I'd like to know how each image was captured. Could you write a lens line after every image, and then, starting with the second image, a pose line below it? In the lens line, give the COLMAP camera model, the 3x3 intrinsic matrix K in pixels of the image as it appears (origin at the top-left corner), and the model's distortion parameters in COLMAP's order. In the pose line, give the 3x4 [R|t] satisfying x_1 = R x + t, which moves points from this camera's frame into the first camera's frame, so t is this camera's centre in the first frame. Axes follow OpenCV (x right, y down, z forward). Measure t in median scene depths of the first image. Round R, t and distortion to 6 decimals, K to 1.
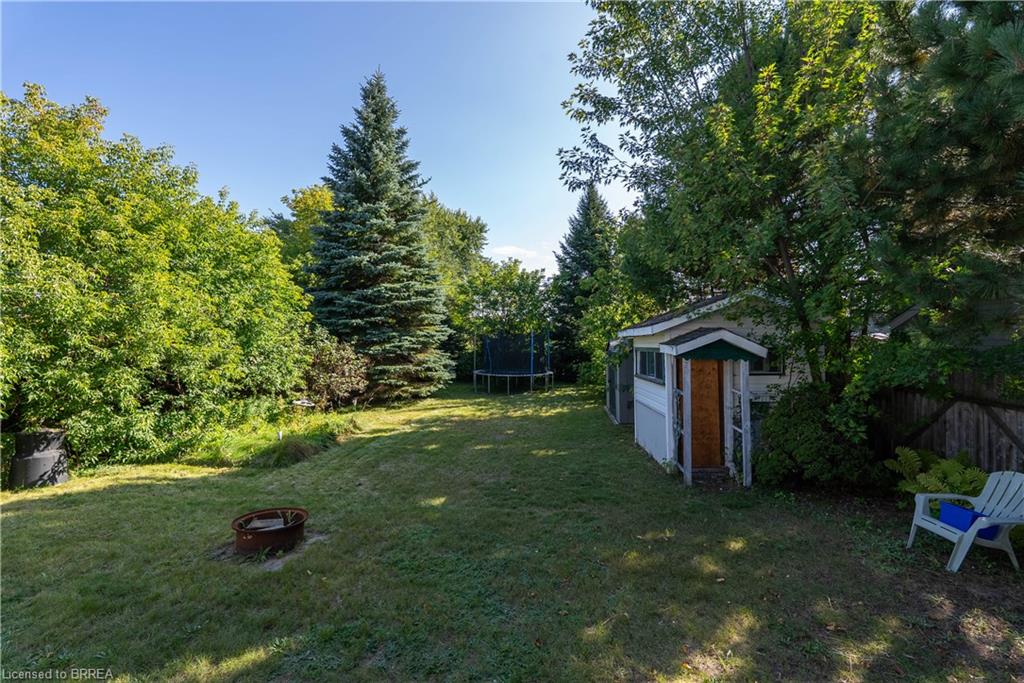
lens RADIAL K [[448.2, 0, 510.9], [0, 448.2, 340.2], [0, 0, 1]] dist [-0.006818, 0.000891]
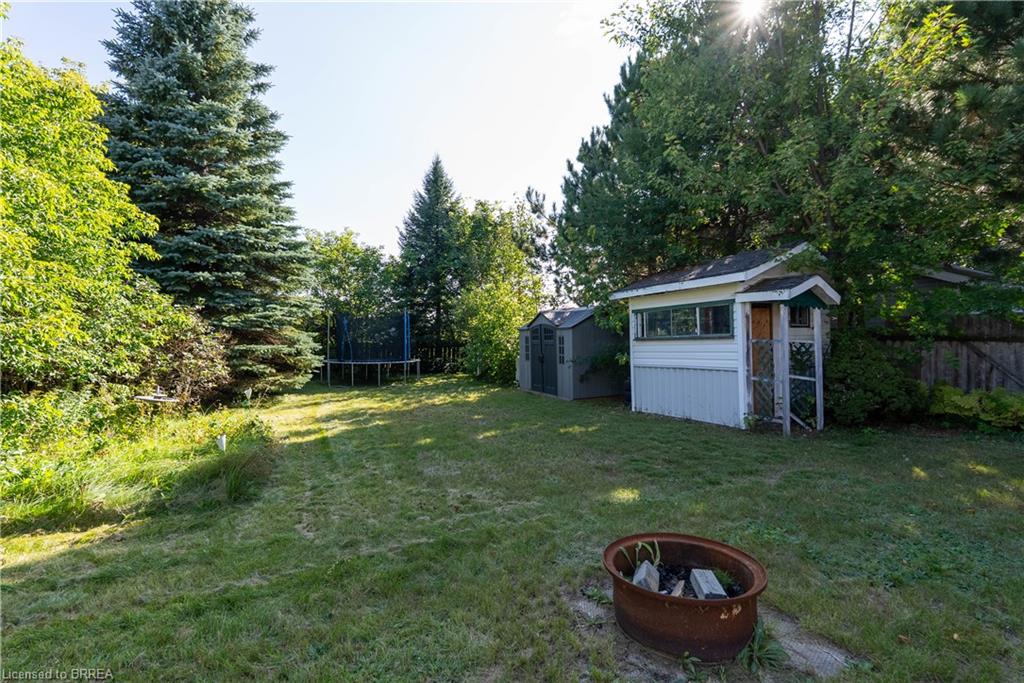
lens RADIAL K [[448.2, 0, 516.6], [0, 448.2, 341.4], [0, 0, 1]] dist [-0.006818, 0.000891]
pose [[0.861473, -0.005320, 0.507775, -0.274469], [0.005808, 0.999983, 0.000623, 0.053919], [-0.507770, 0.002412, 0.861489, 0.213227]]
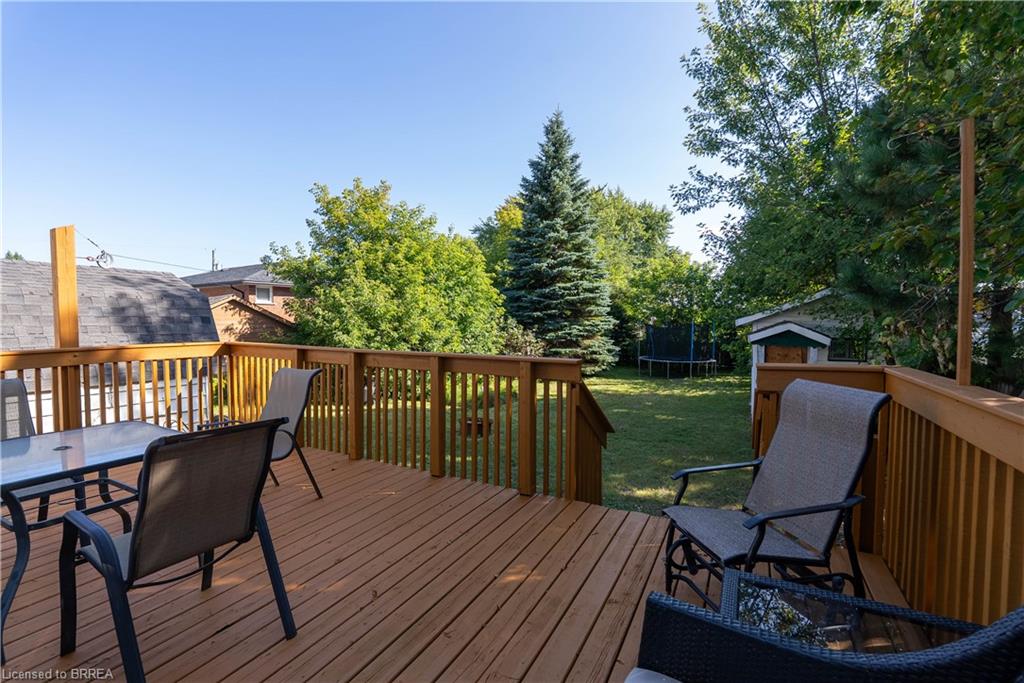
lens RADIAL K [[448.2, 0, 510.9], [0, 448.2, 339.0], [0, 0, 1]] dist [-0.006818, 0.000891]
pose [[0.911415, 0.019124, -0.411044, 0.121100], [-0.009698, 0.999640, 0.025006, -0.000668], [0.411374, -0.018804, 0.911272, -0.216120]]
